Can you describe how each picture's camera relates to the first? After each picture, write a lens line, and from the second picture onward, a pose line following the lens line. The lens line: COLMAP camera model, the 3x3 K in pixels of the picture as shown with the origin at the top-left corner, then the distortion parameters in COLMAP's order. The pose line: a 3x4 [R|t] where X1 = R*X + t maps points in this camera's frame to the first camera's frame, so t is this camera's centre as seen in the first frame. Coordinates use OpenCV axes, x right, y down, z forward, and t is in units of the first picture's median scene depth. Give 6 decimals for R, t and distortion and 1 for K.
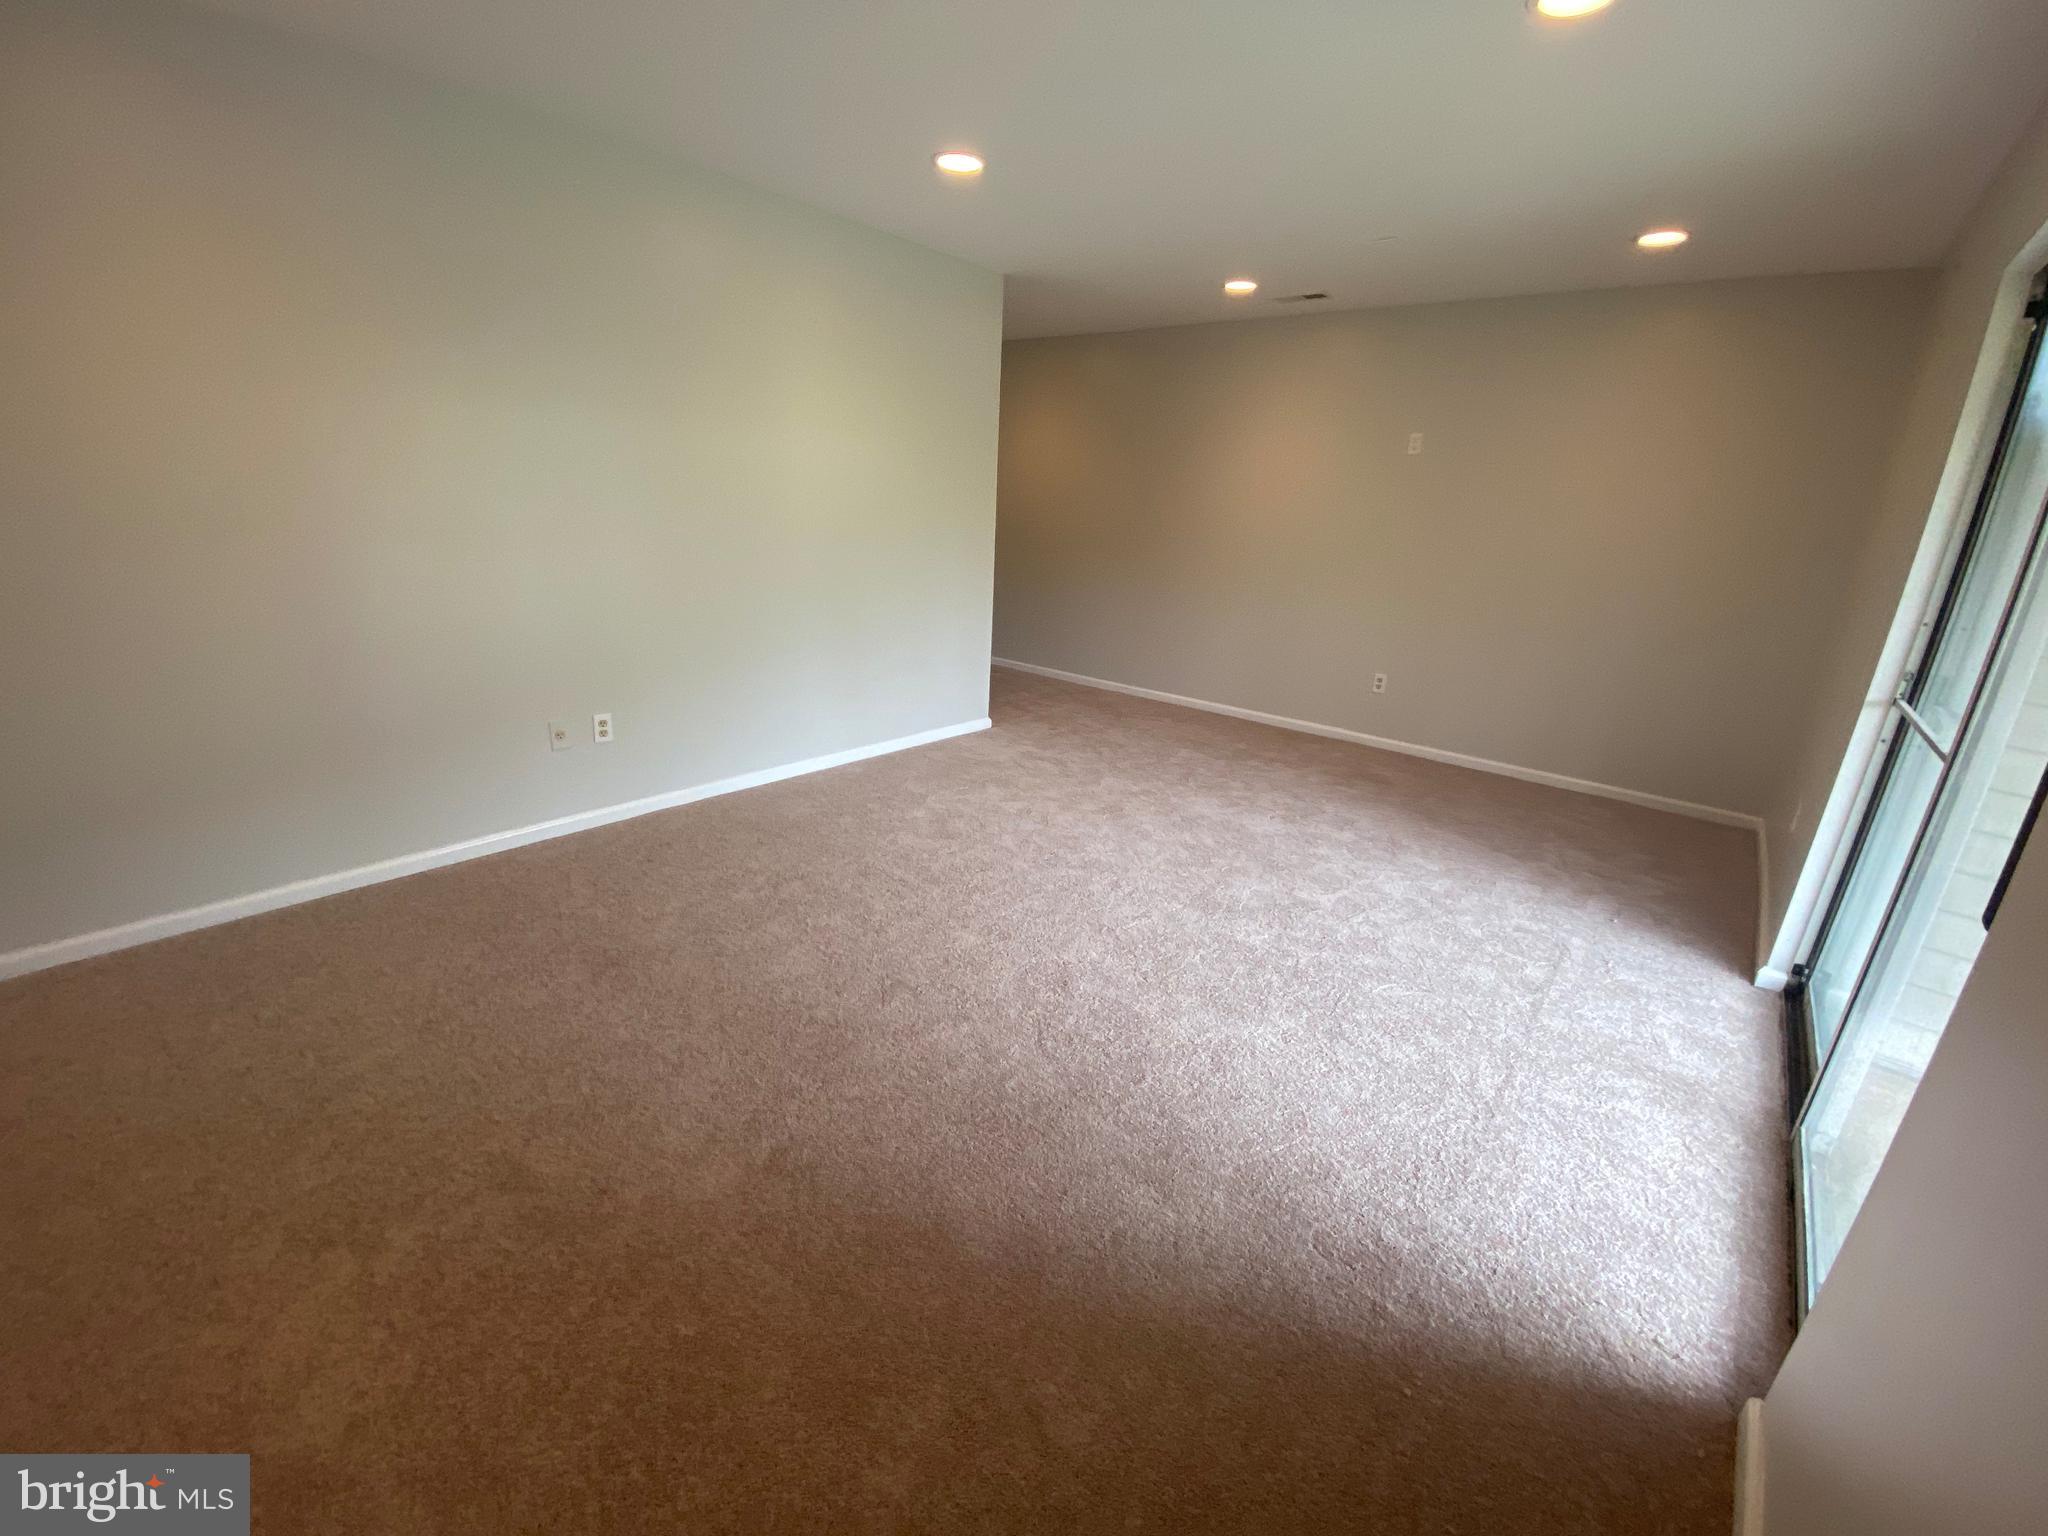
lens RADIAL K [[823.0, 0, 1024.0], [0, 823.0, 768.0], [0, 0, 1]] dist [0.033493, -0.029921]
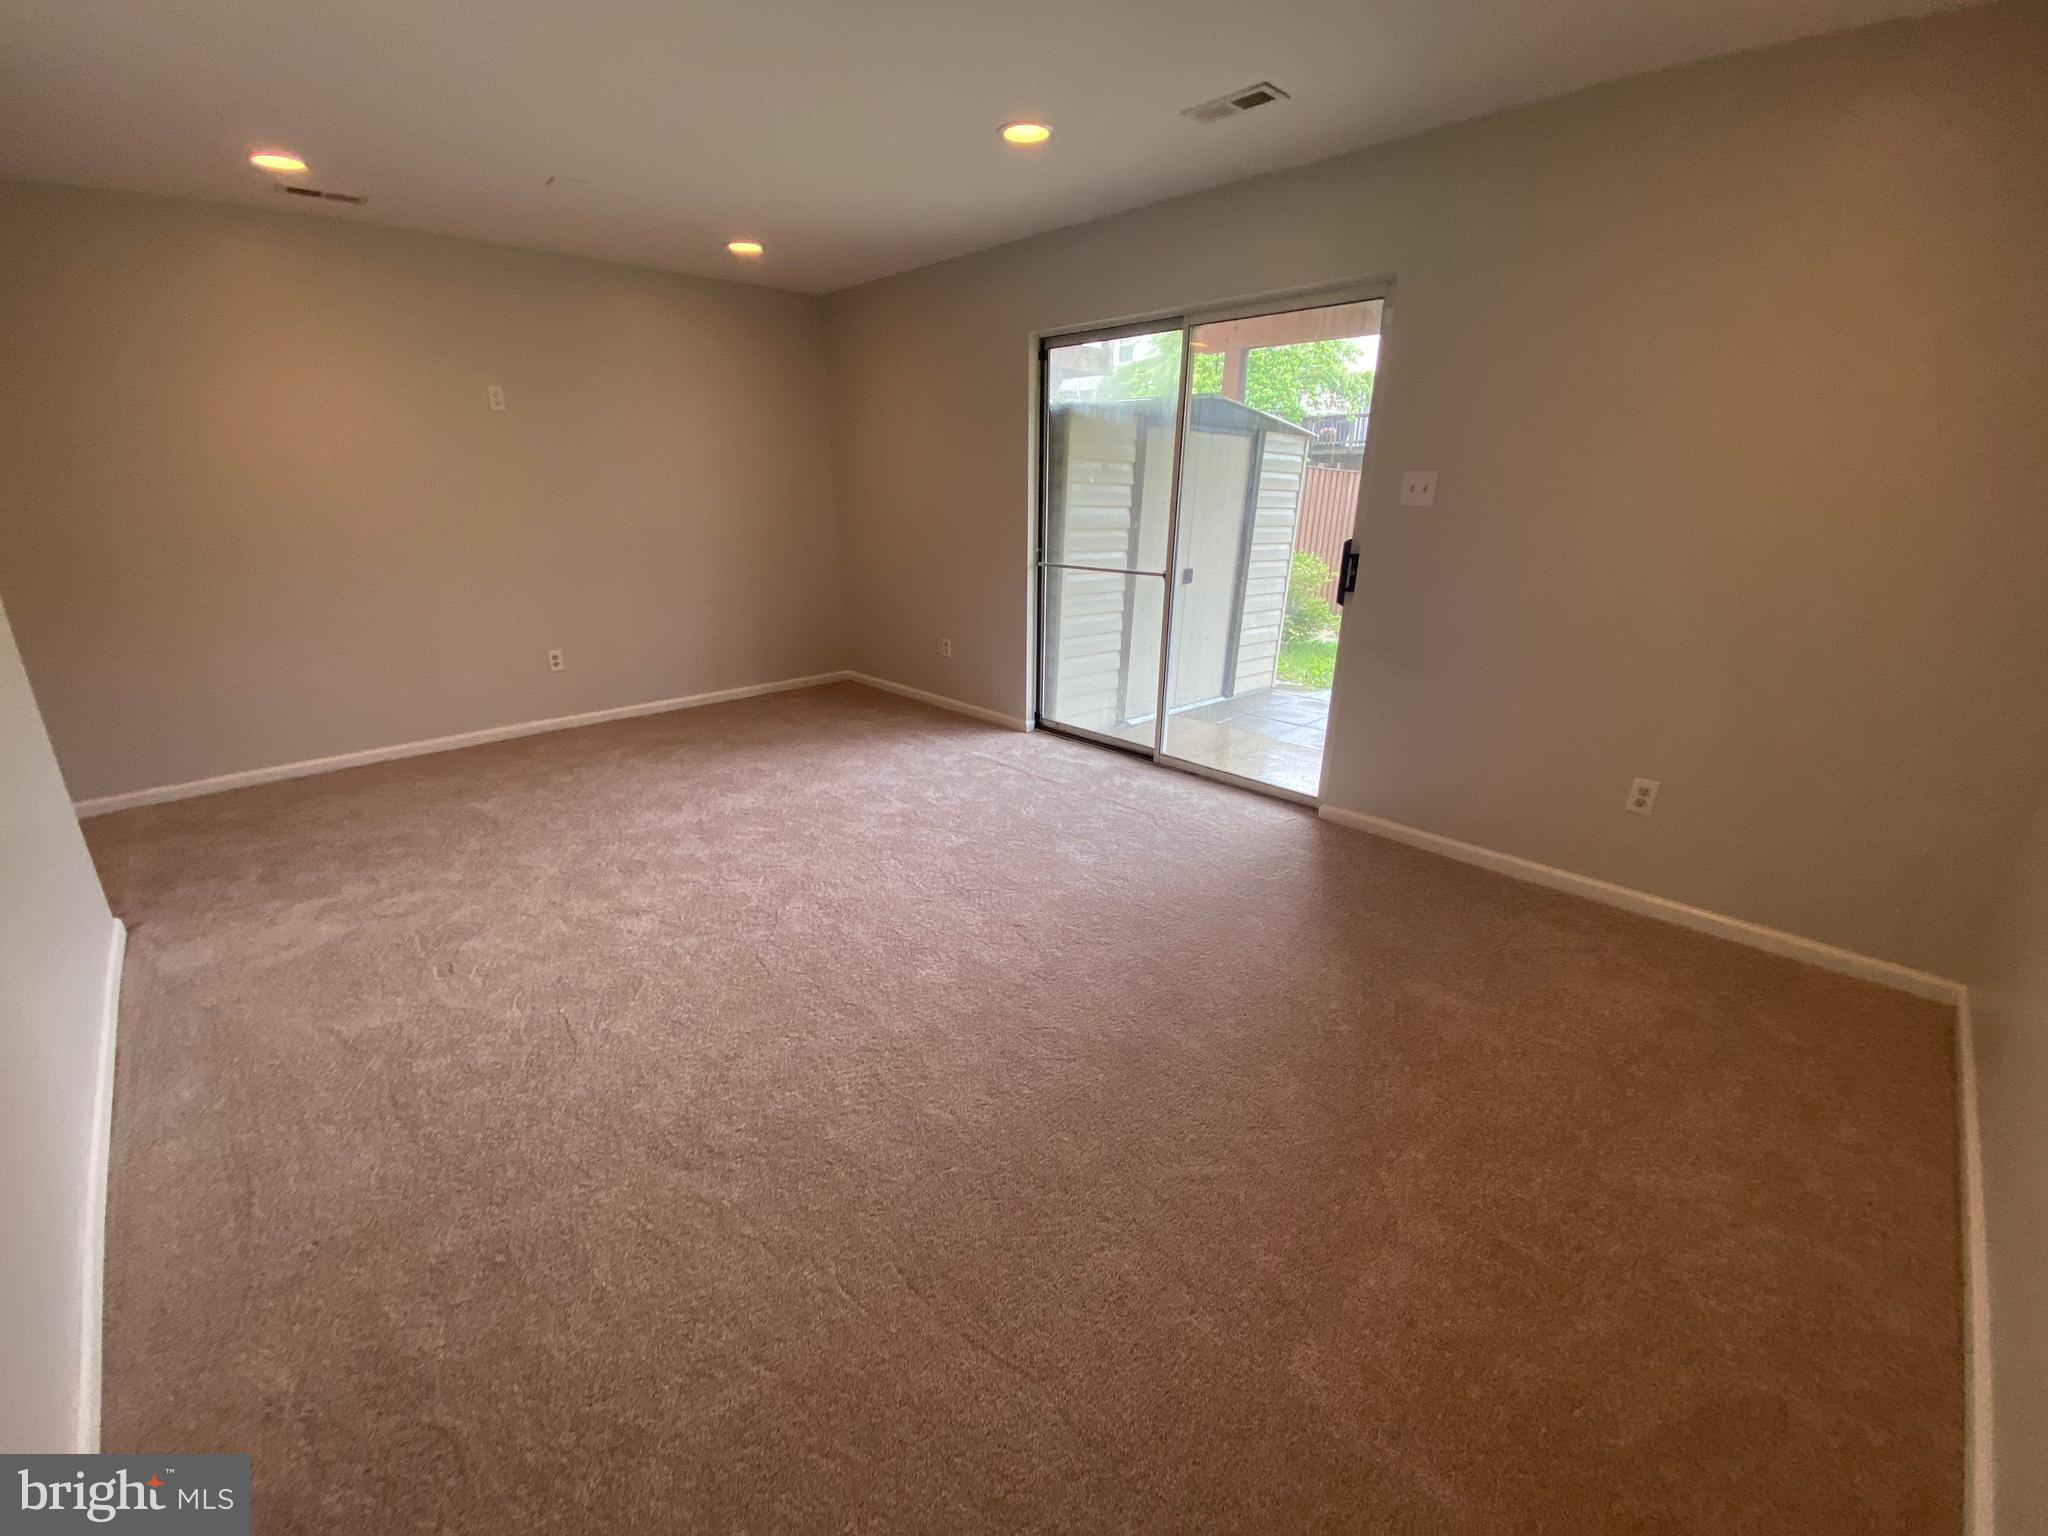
lens RADIAL K [[823.0, 0, 1024.0], [0, 823.0, 768.0], [0, 0, 1]] dist [0.033493, -0.029921]
pose [[0.090665, -0.371305, 0.924074, -0.611335], [0.311818, 0.891823, 0.327752, -0.195304], [-0.945806, 0.258427, 0.196637, 0.505125]]
